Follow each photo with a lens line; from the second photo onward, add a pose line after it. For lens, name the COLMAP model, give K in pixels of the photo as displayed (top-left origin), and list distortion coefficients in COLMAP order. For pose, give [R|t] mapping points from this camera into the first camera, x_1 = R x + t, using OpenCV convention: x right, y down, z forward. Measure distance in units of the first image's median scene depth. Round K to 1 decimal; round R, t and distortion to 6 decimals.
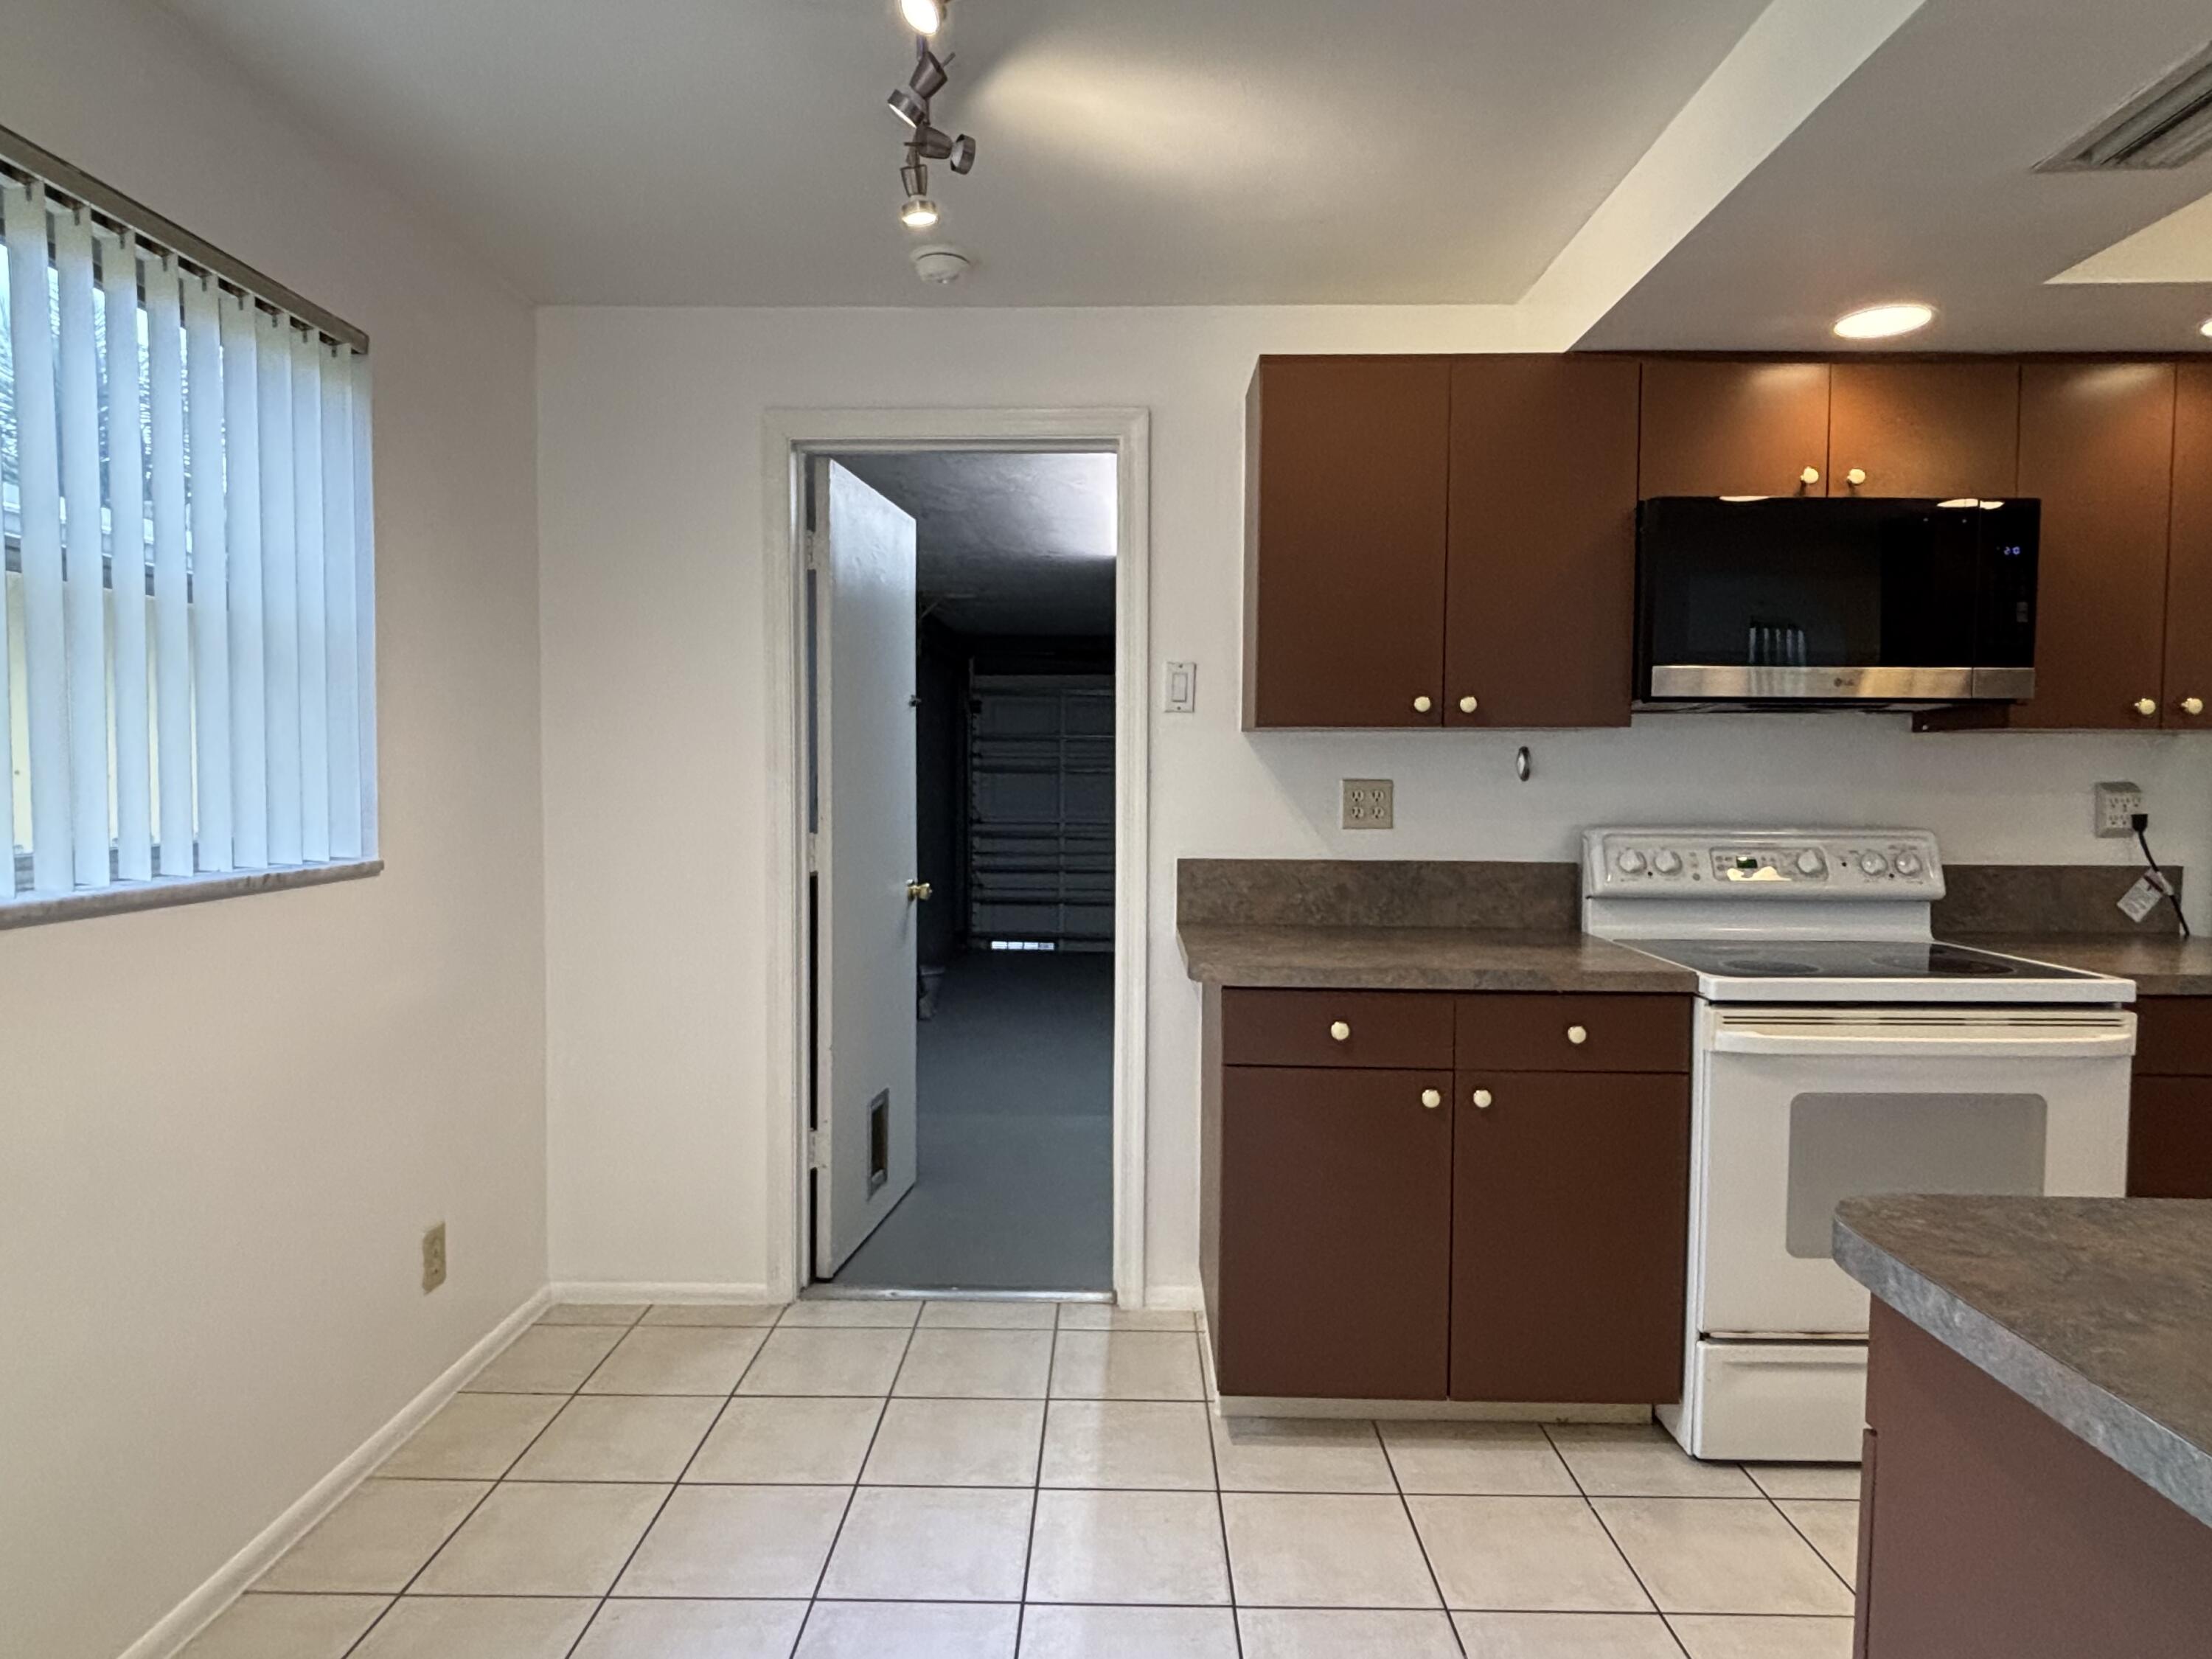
lens RADIAL K [[1289.1, 0, 1102.6], [0, 1289.1, 836.0], [0, 0, 1]] dist [-0.001194, -0.001097]
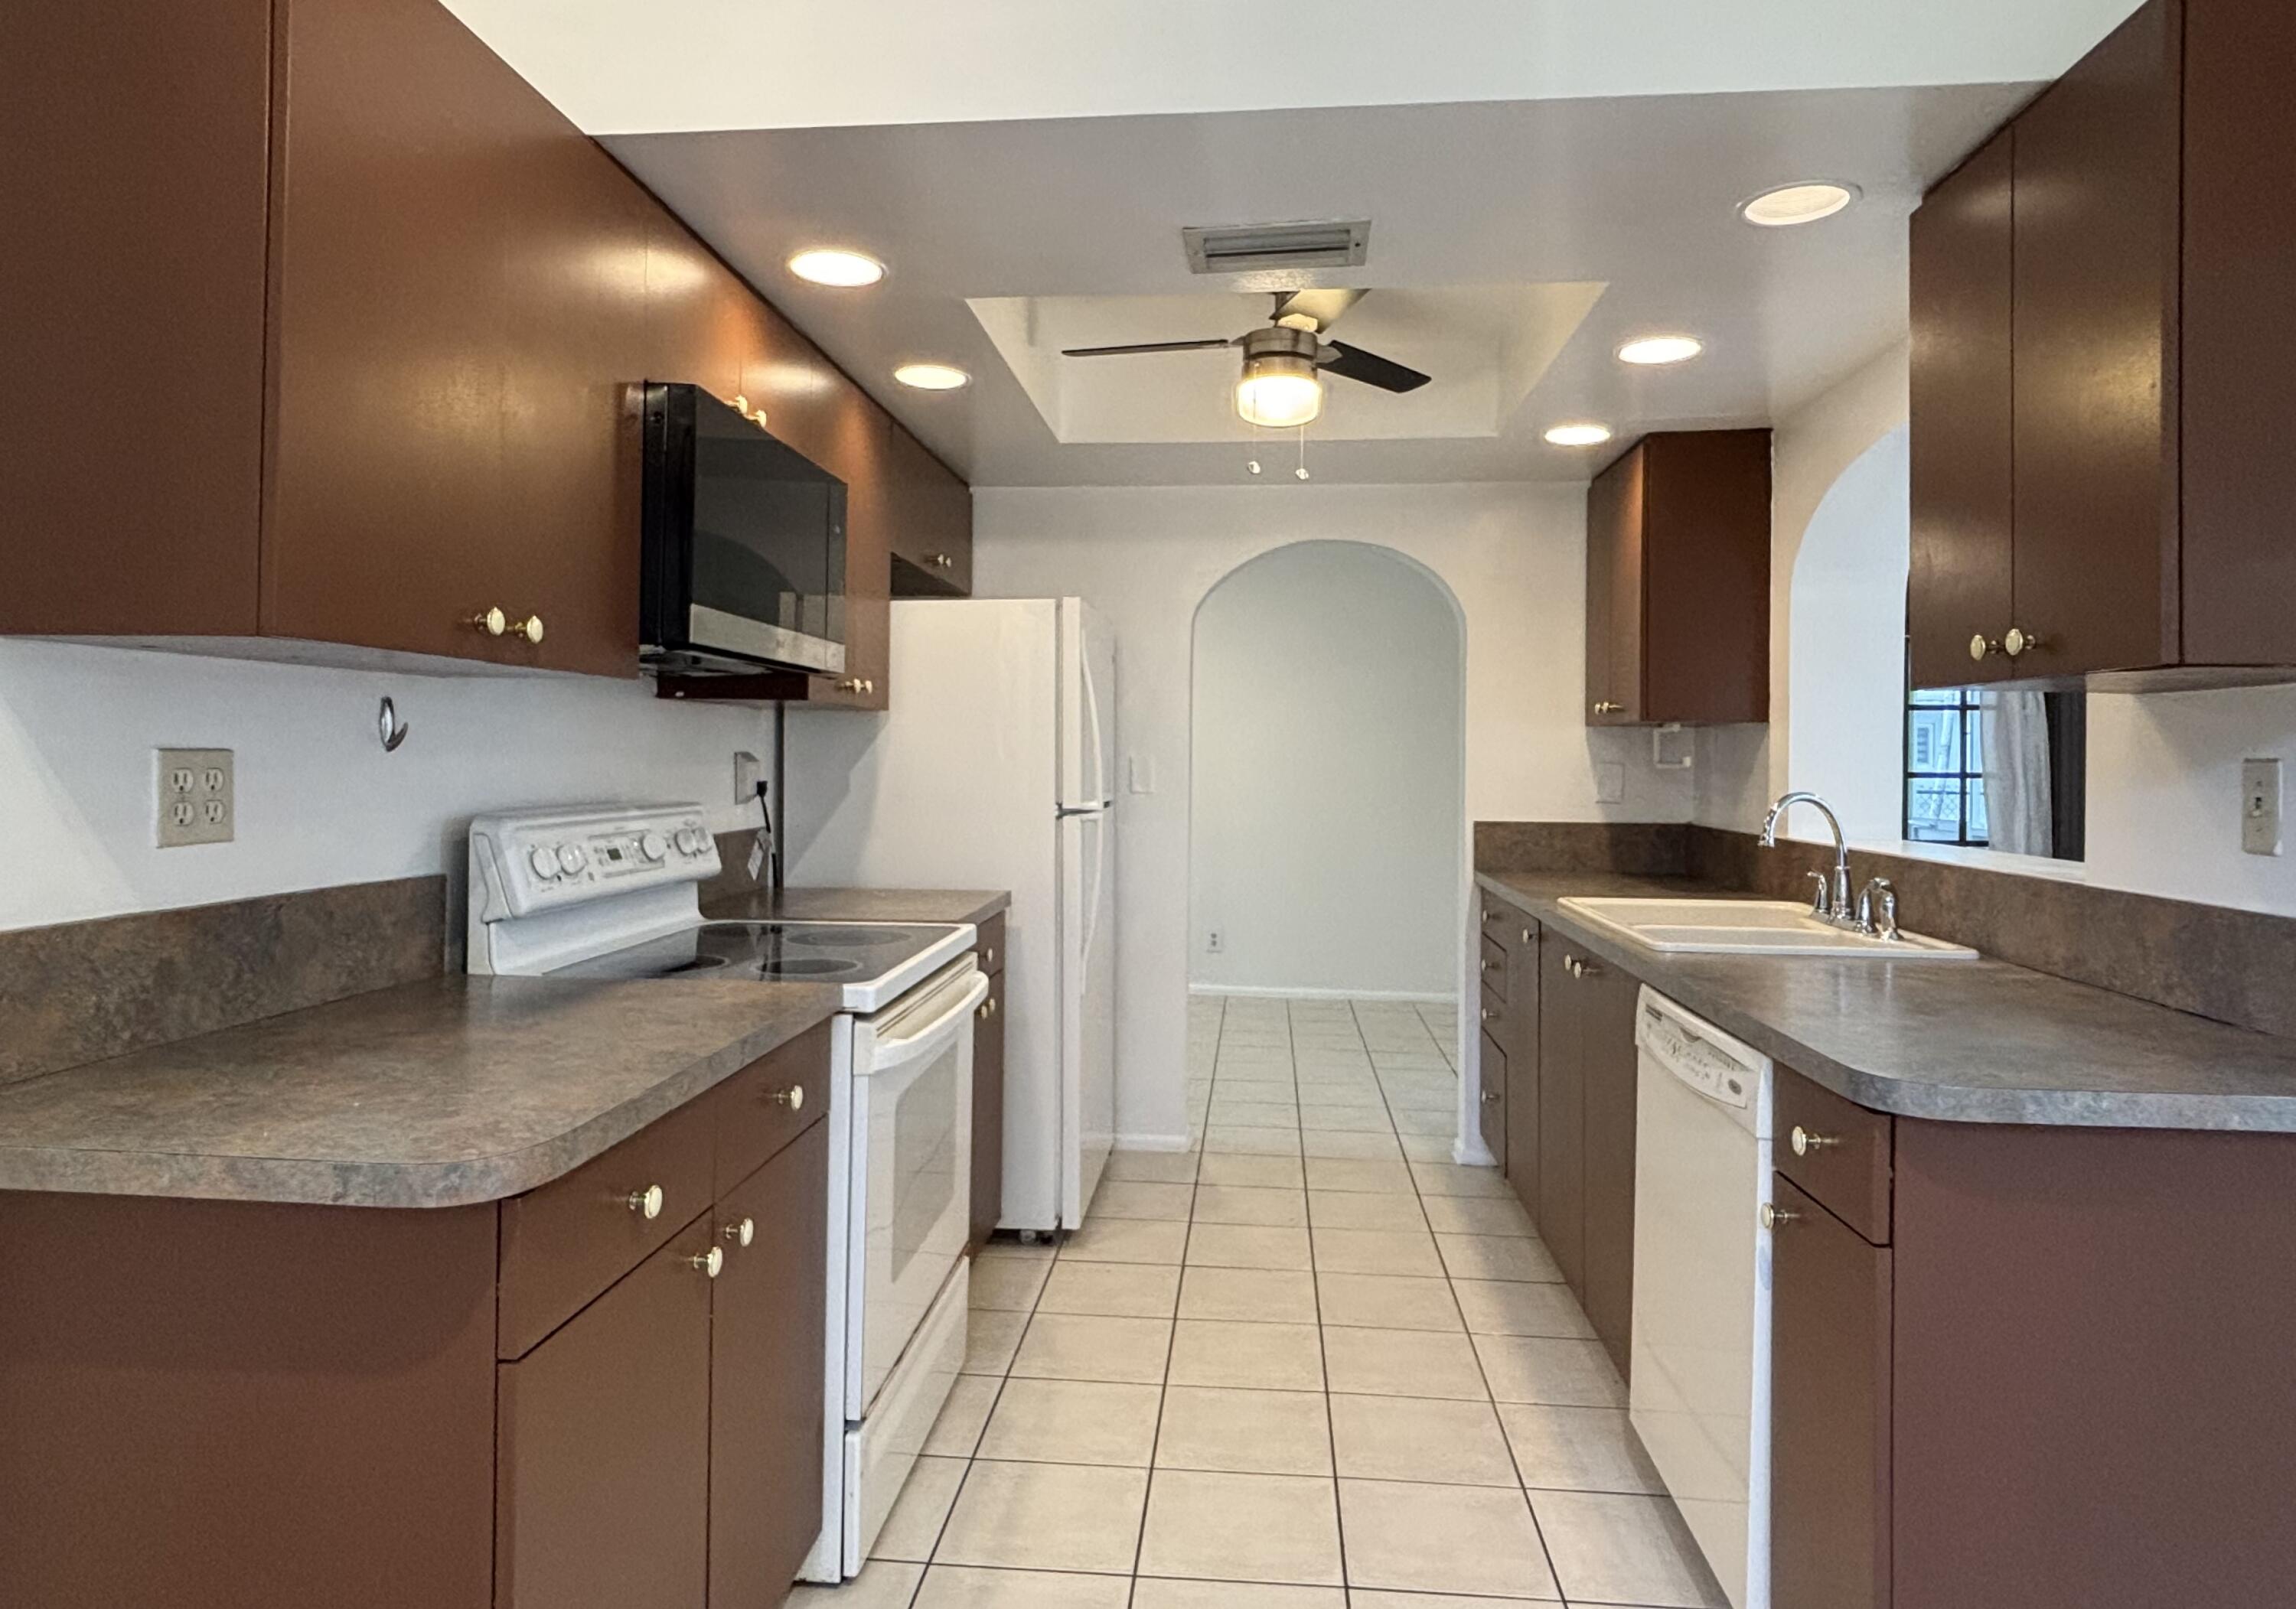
lens RADIAL K [[1344.2, 0, 1146.5], [0, 1344.2, 771.0], [0, 0, 1]] dist [0.062185, -0.056429]
pose [[0.077103, -0.013406, 0.996933, -0.321588], [0.037670, 0.999235, 0.010524, -0.027235], [-0.996311, 0.036743, 0.077549, 0.604631]]
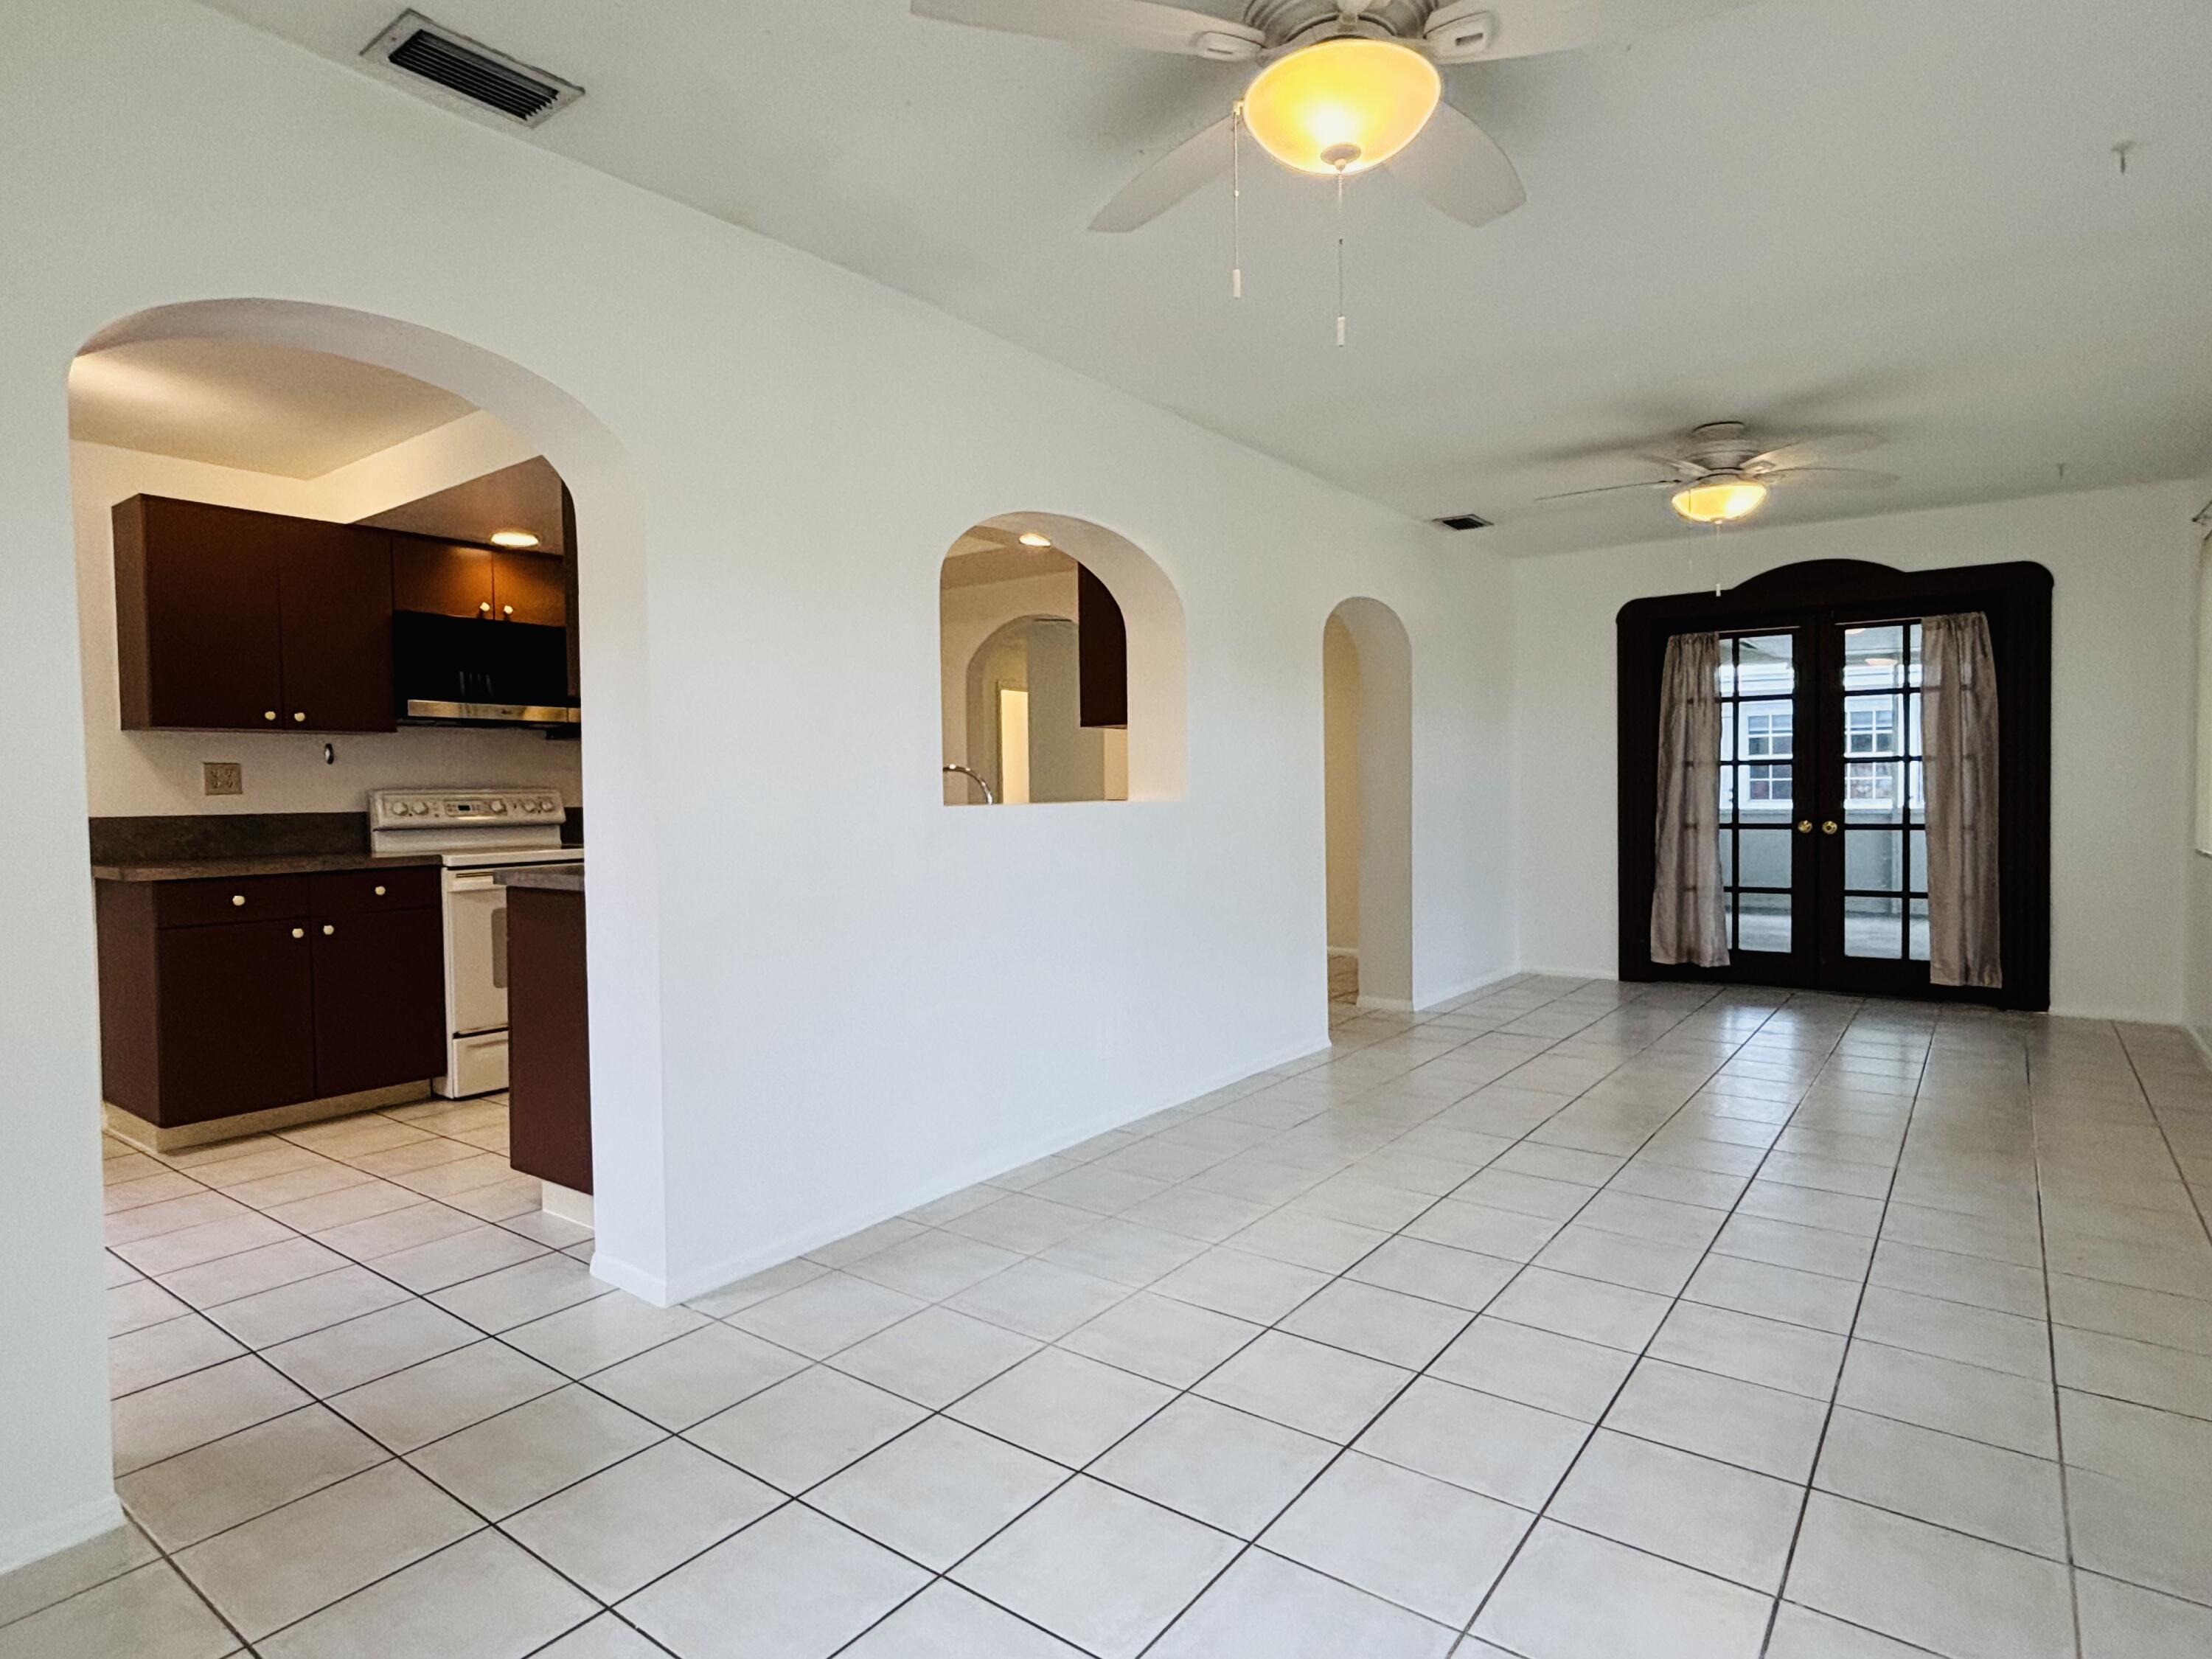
lens RADIAL K [[1207.4, 0, 1089.3], [0, 1207.4, 824.1], [0, 0, 1]] dist [-0.011983, -0.000310]
pose [[0.590294, -0.037410, 0.806321, -0.372898], [0.055419, 0.998447, 0.005752, 0.085683], [-0.805284, 0.041291, 0.591450, -0.760791]]
